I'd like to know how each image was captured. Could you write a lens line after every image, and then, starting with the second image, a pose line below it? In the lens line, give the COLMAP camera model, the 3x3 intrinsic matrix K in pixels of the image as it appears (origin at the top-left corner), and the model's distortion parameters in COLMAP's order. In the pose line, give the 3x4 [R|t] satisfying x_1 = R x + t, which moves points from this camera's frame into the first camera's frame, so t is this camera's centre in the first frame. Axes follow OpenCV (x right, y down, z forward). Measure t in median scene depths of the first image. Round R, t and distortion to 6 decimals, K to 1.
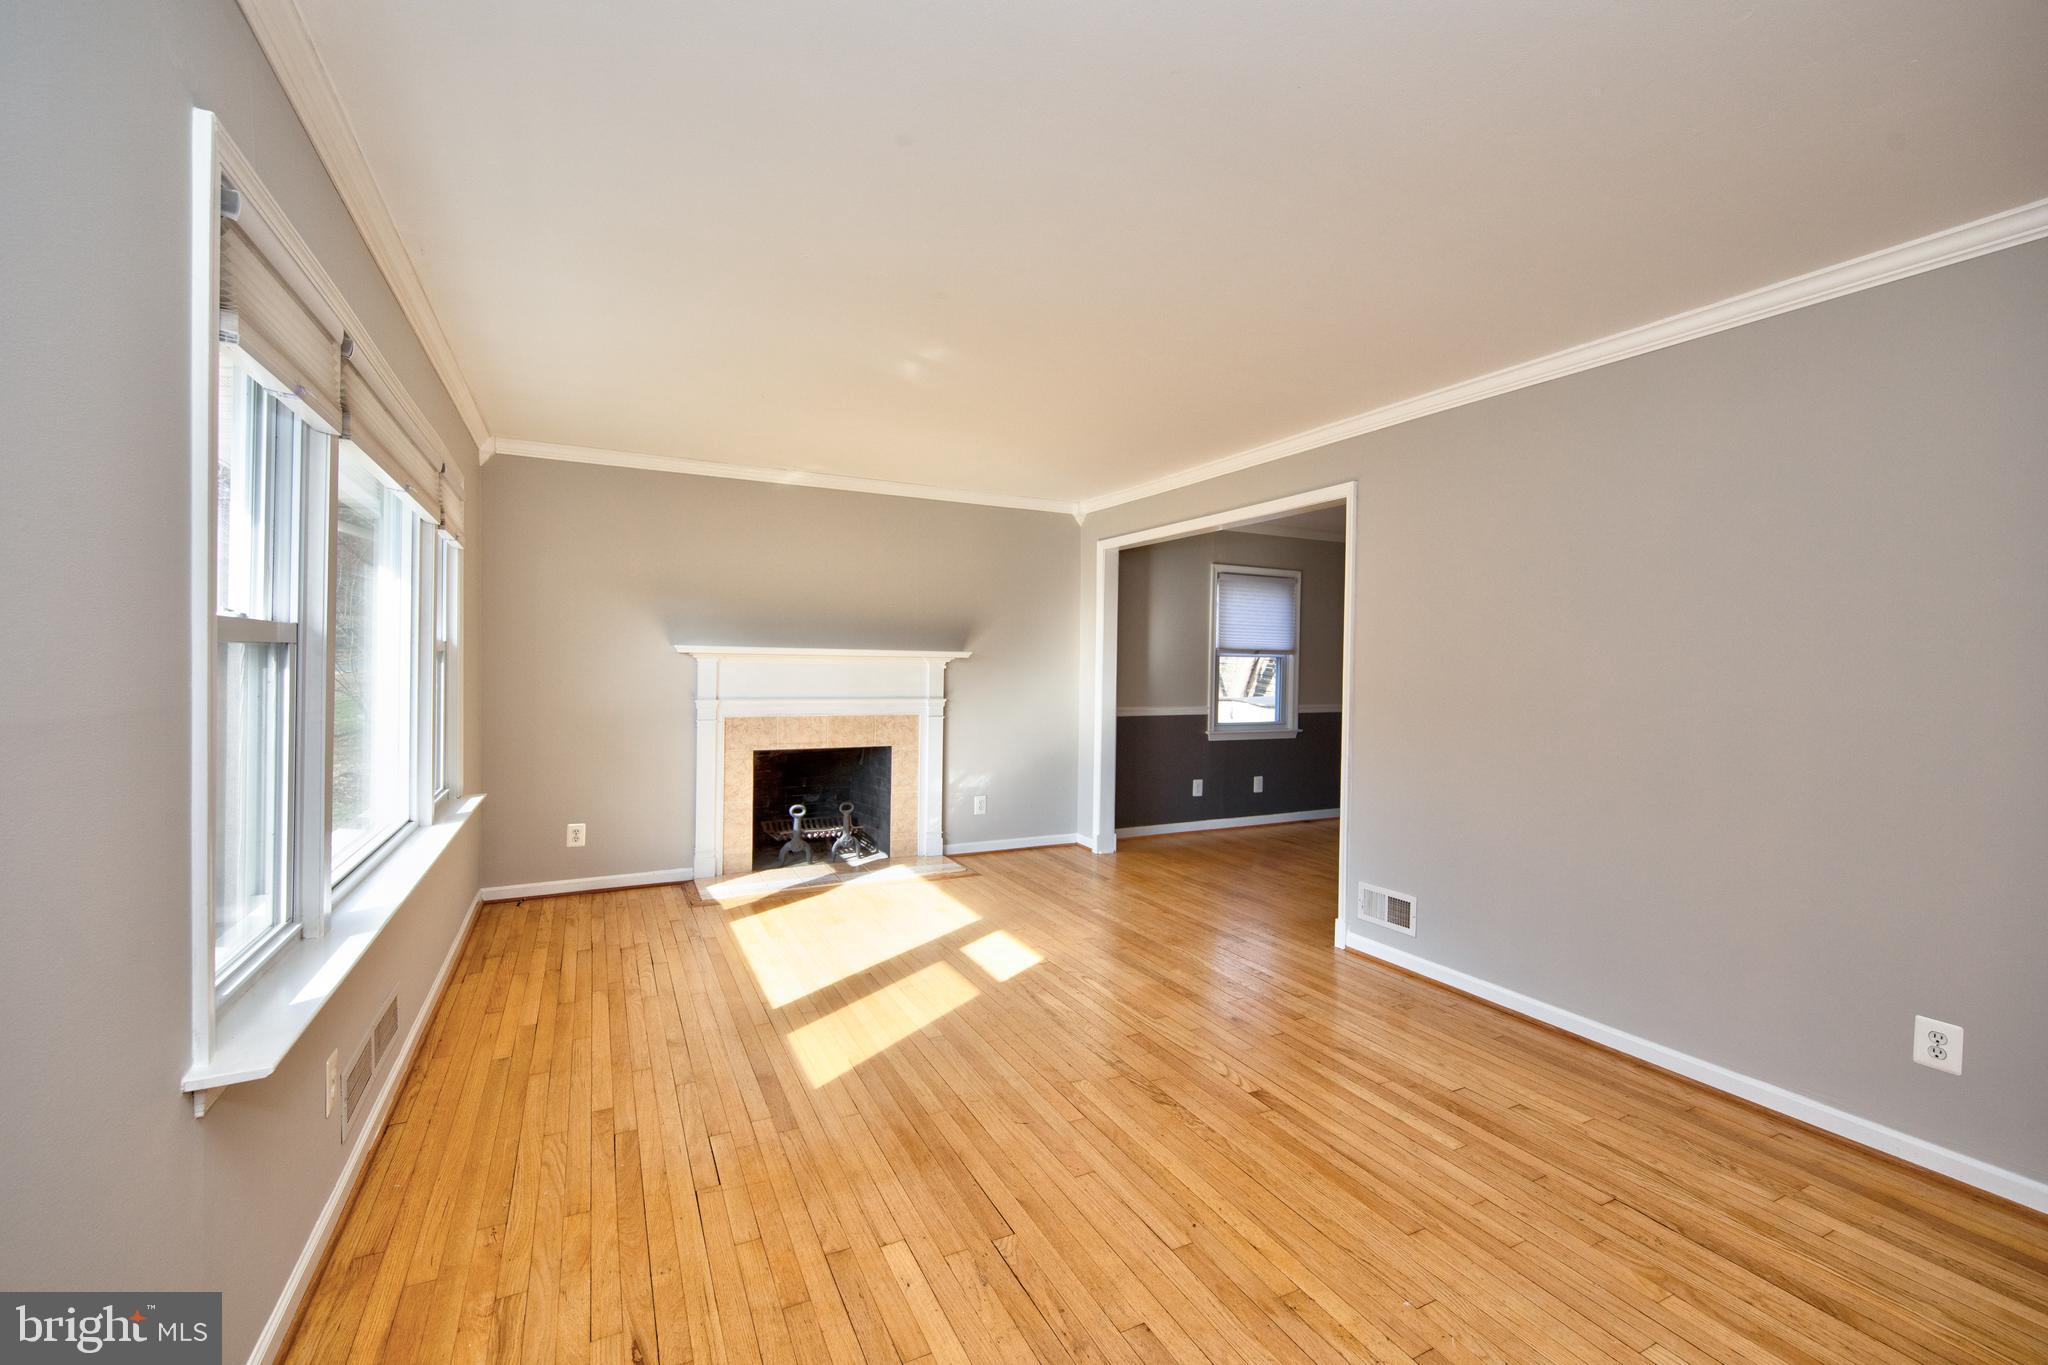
lens RADIAL K [[859.1, 0, 1024.0], [0, 859.1, 682.5], [0, 0, 1]] dist [-0.000042, 0.000001]
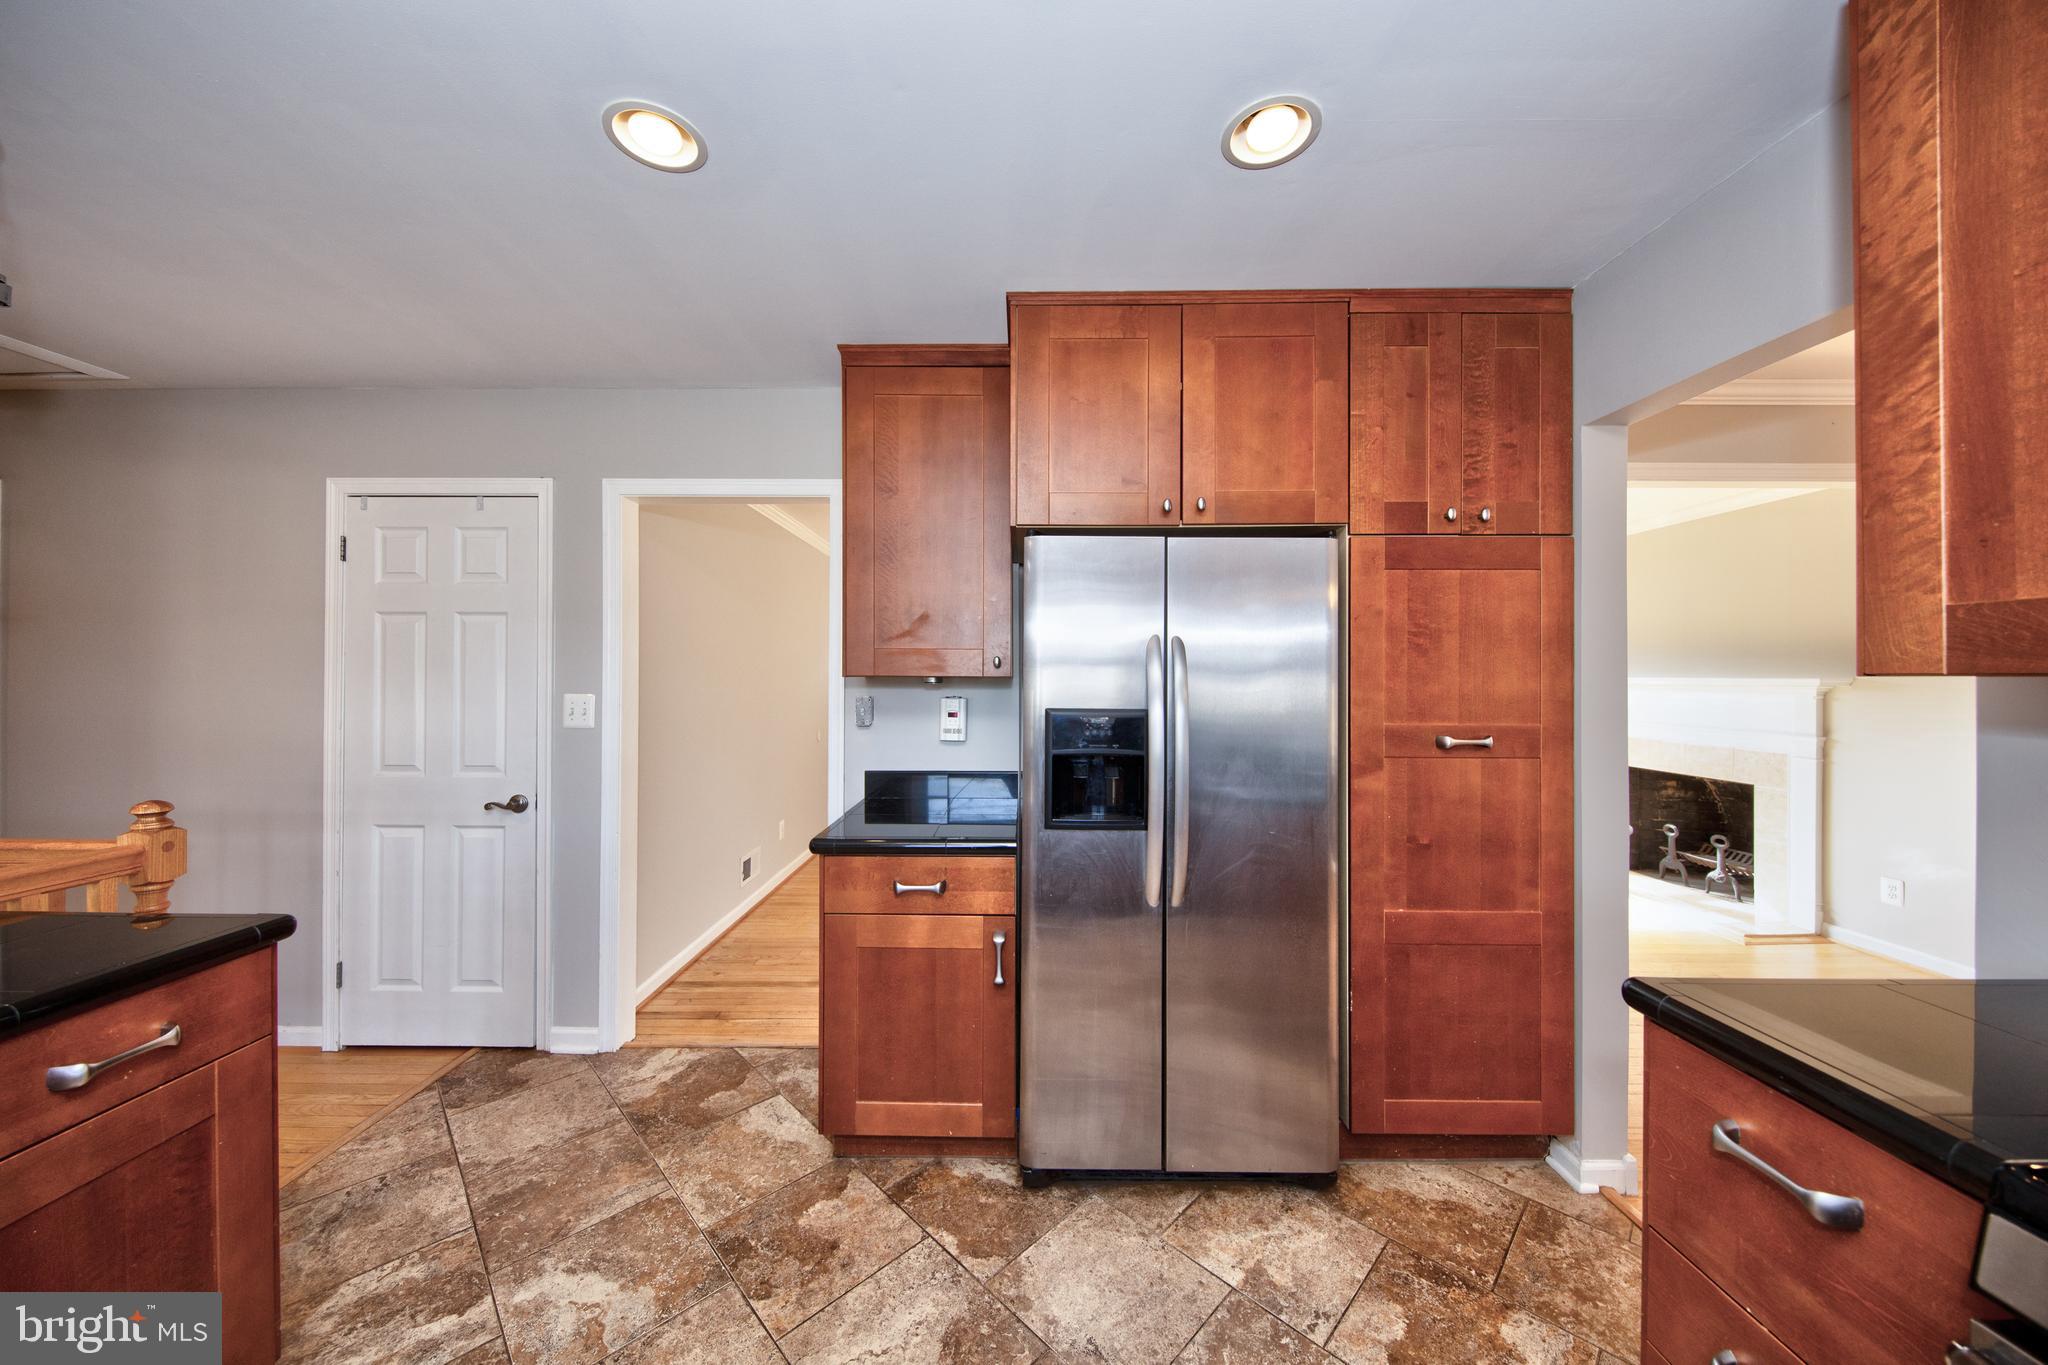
lens RADIAL K [[669.4, 0, 1019.8], [0, 669.4, 673.4], [0, 0, 1]] dist [0.000050, -0.000004]
pose [[-0.452268, -0.021737, -0.891617, 0.747999], [-0.027437, 0.999569, -0.010451, -0.012723], [0.891460, 0.019736, -0.452669, 0.571885]]
